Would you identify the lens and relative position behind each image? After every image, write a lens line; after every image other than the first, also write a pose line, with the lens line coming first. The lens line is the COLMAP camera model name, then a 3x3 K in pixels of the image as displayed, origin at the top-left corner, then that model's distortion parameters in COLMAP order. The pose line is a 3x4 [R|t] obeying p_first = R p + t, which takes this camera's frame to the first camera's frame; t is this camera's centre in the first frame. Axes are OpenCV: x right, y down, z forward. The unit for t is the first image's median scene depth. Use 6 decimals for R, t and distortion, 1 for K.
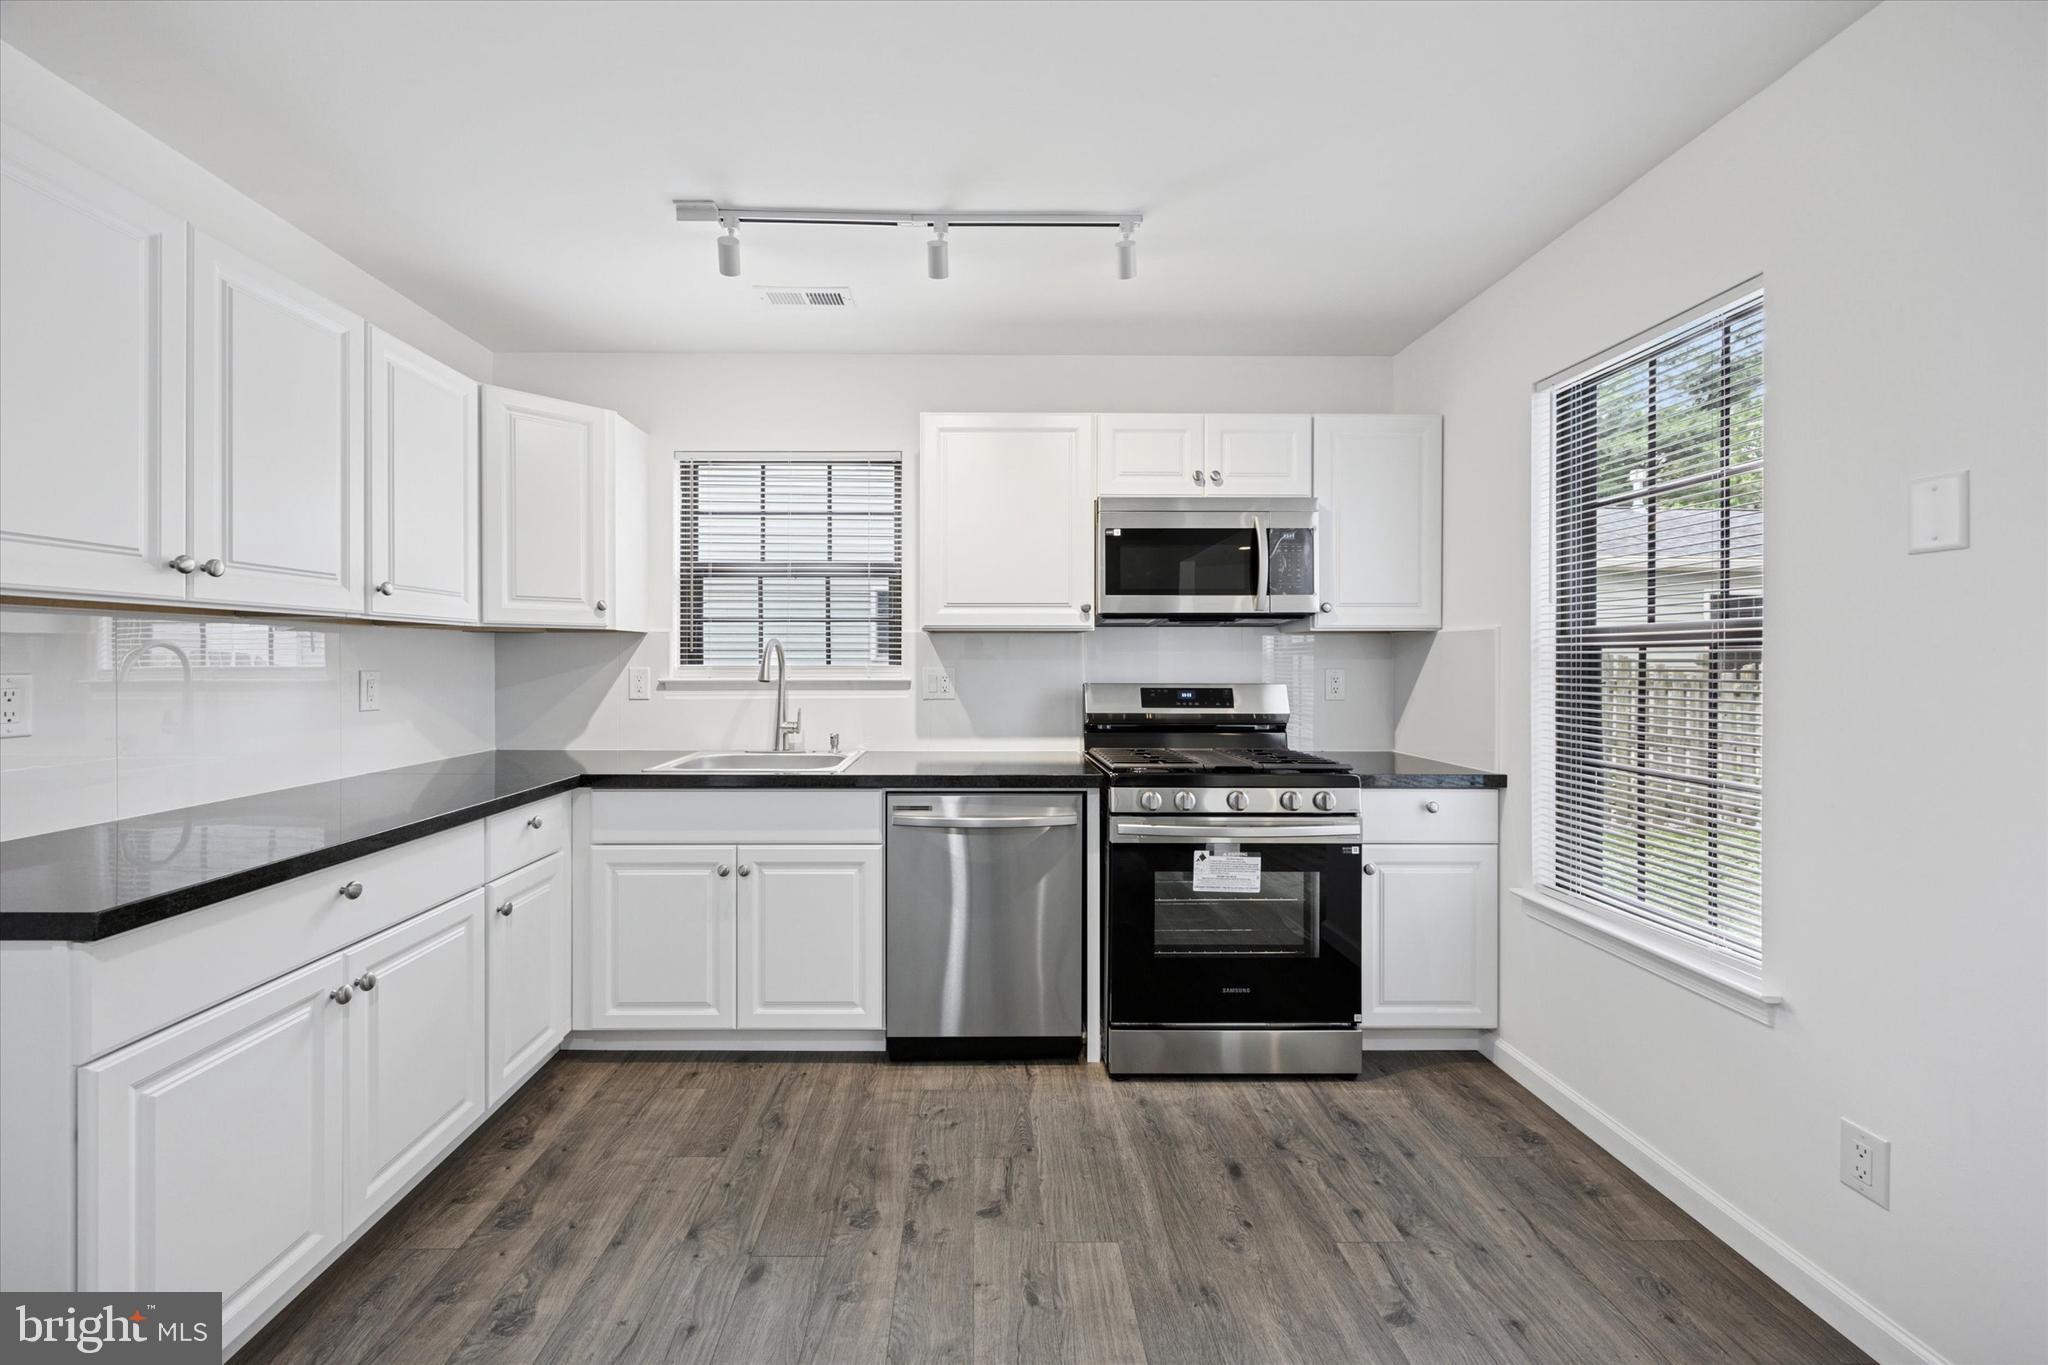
lens RADIAL K [[790.5, 0, 985.0], [0, 790.5, 654.7], [0, 0, 1]] dist [-0.003181, 0.000011]
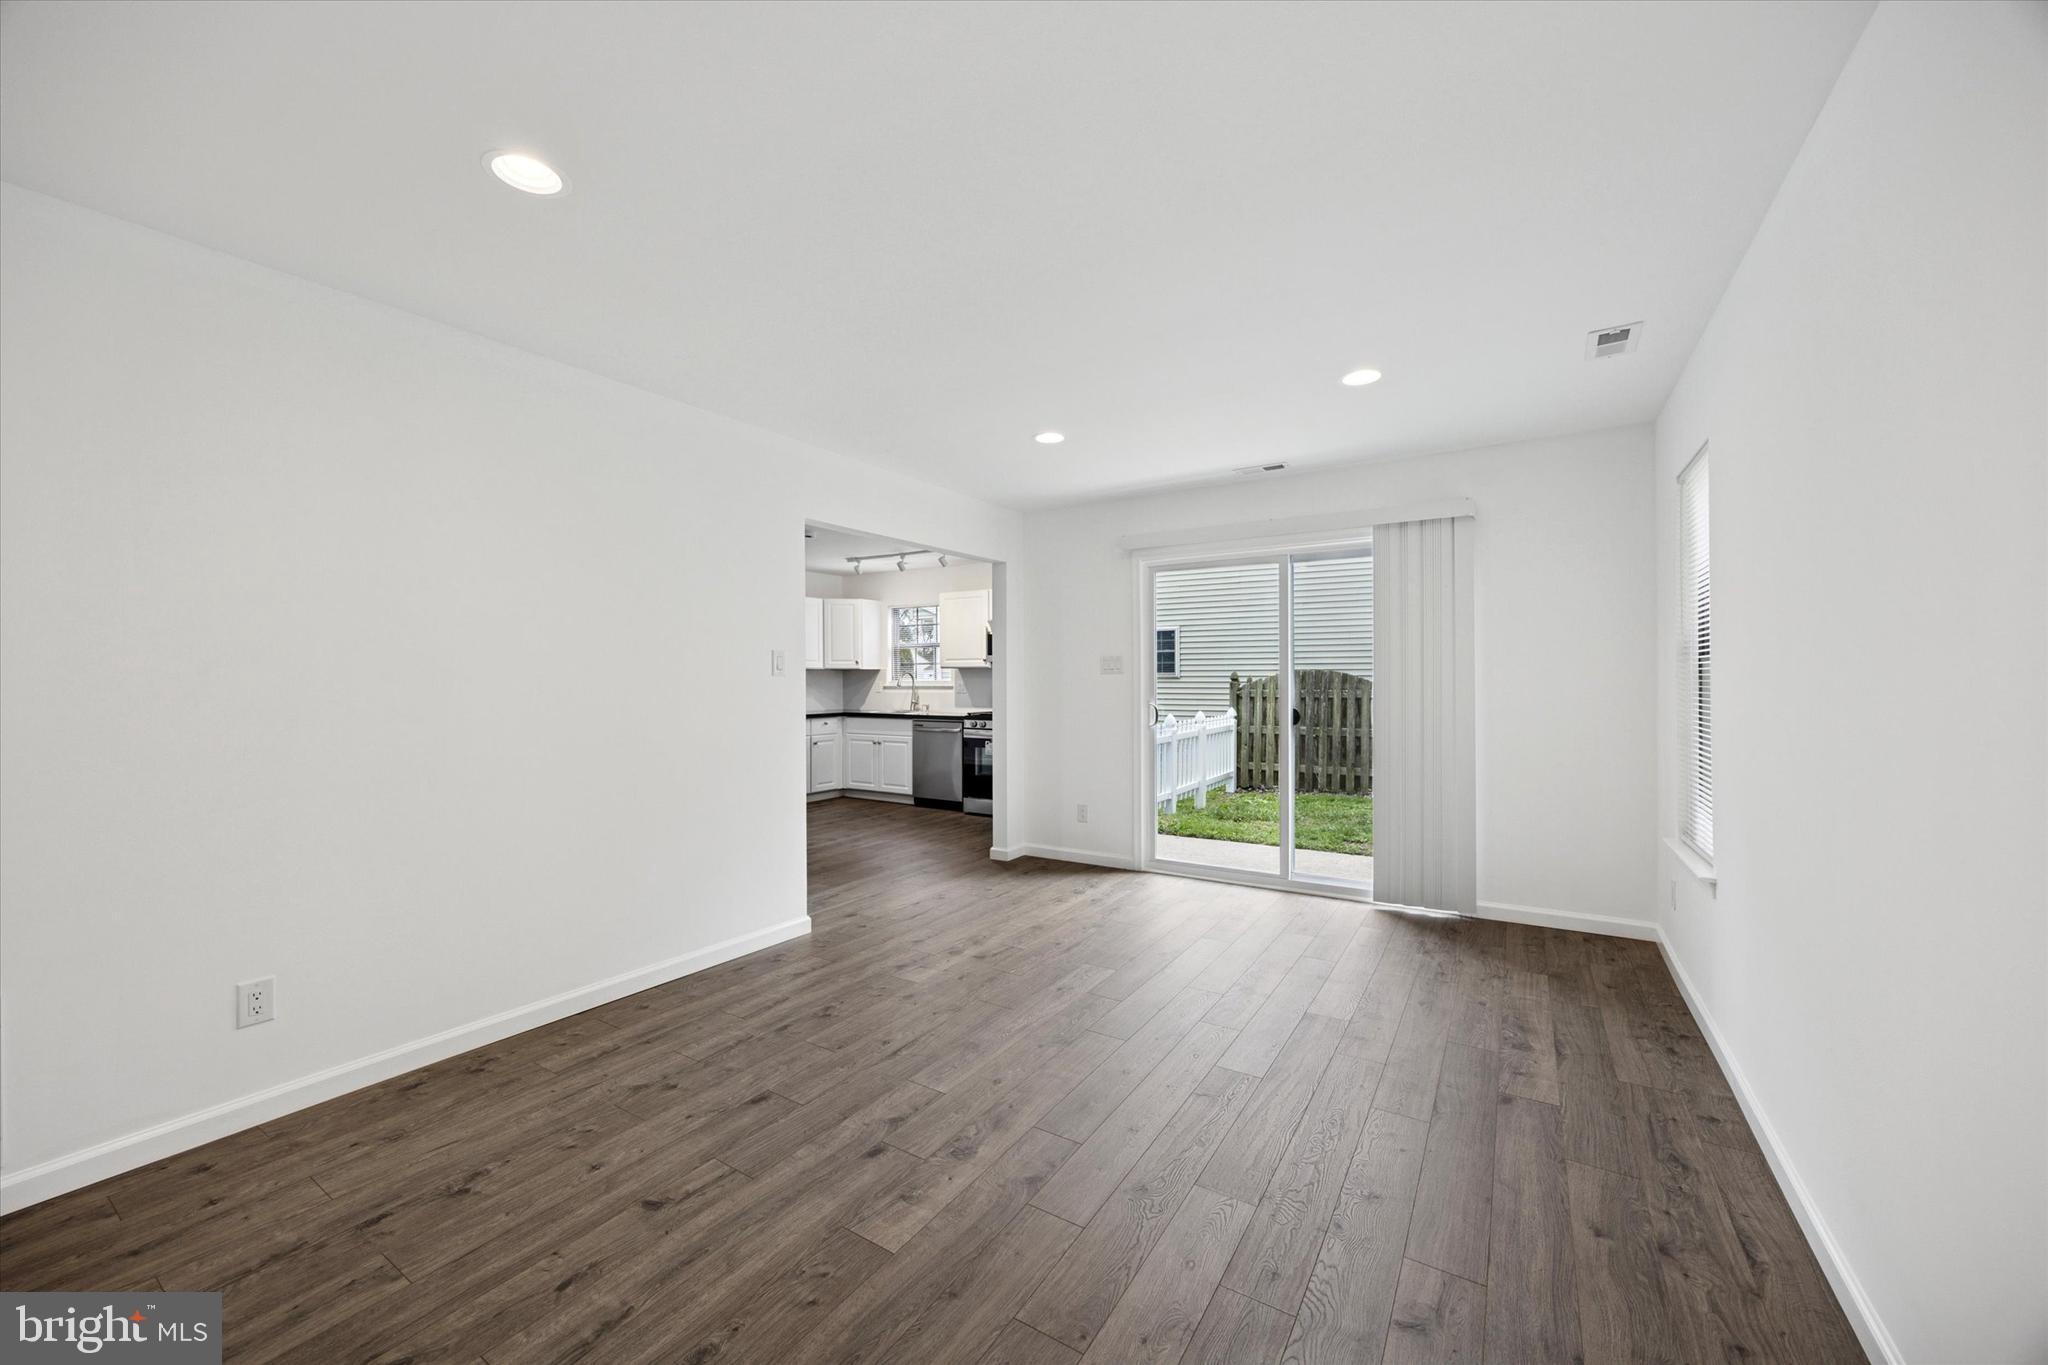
lens RADIAL K [[790.5, 0, 1020.4], [0, 790.5, 678.0], [0, 0, 1]] dist [-0.003181, 0.000011]
pose [[0.827838, -0.003081, -0.560959, 2.046828], [0.010818, 0.999887, 0.010474, -0.027255], [0.560863, -0.014739, 0.827777, -1.411995]]
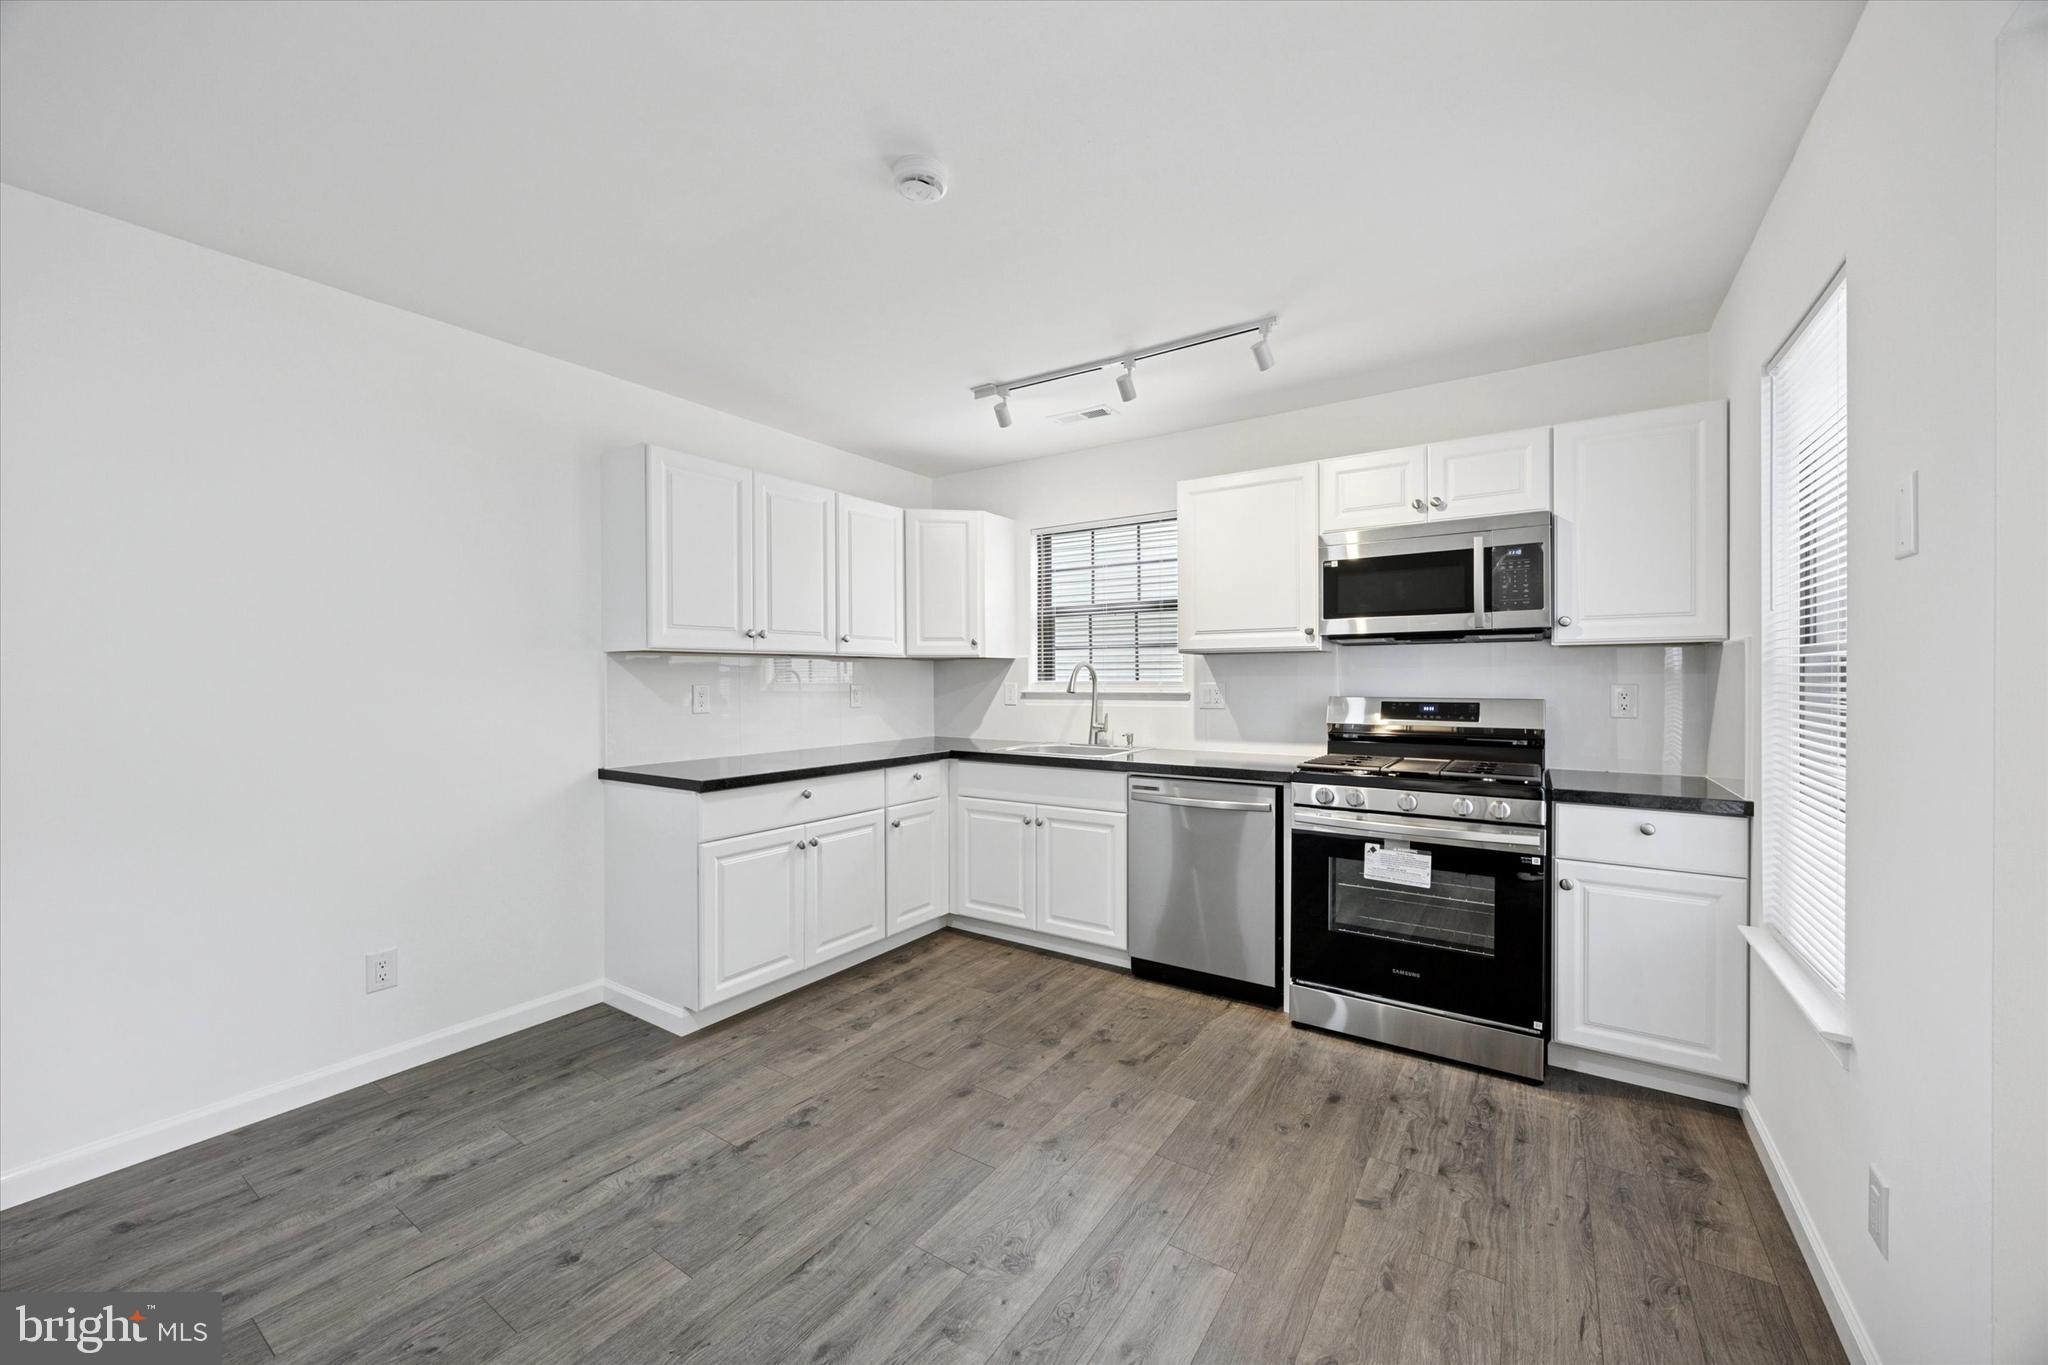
lens RADIAL K [[790.5, 0, 1031.8], [0, 790.5, 670.5], [0, 0, 1]] dist [-0.003181, 0.000011]
pose [[0.826409, -0.008945, -0.562999, 0.503186], [0.008383, 0.999958, -0.003582, -0.000734], [0.563008, -0.001759, 0.826450, -0.208586]]
